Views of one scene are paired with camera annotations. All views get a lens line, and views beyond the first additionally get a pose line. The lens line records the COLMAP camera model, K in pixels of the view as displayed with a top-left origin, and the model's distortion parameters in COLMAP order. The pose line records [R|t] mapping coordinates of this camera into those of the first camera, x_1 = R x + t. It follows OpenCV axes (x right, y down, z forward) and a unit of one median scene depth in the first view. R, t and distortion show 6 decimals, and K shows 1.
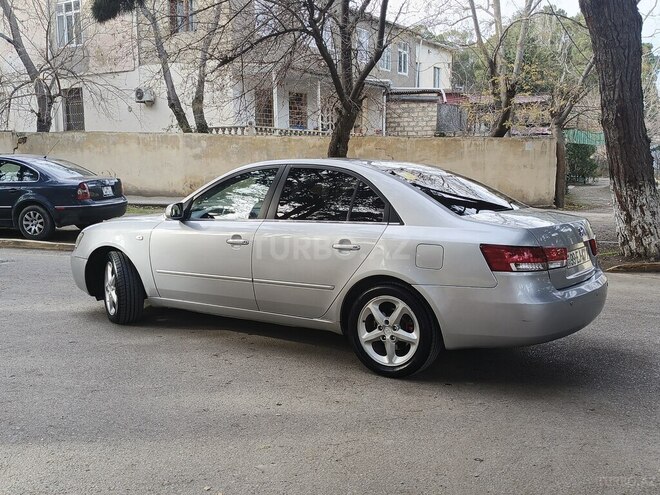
lens RADIAL K [[931.7, 0, 330.0], [0, 931.7, 247.5], [0, 0, 1]] dist [0.115733, -0.027638]
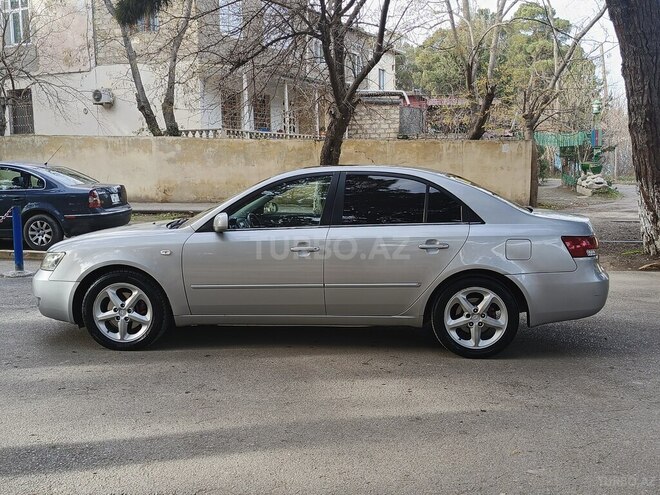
lens RADIAL K [[949.6, 0, 330.0], [0, 949.6, 247.5], [0, 0, 1]] dist [0.101924, -0.051768]
pose [[0.989824, -0.020203, 0.140856, -0.120122], [0.020463, 0.999791, -0.000396, -0.003742], [-0.140818, 0.003274, 0.990030, 0.000718]]
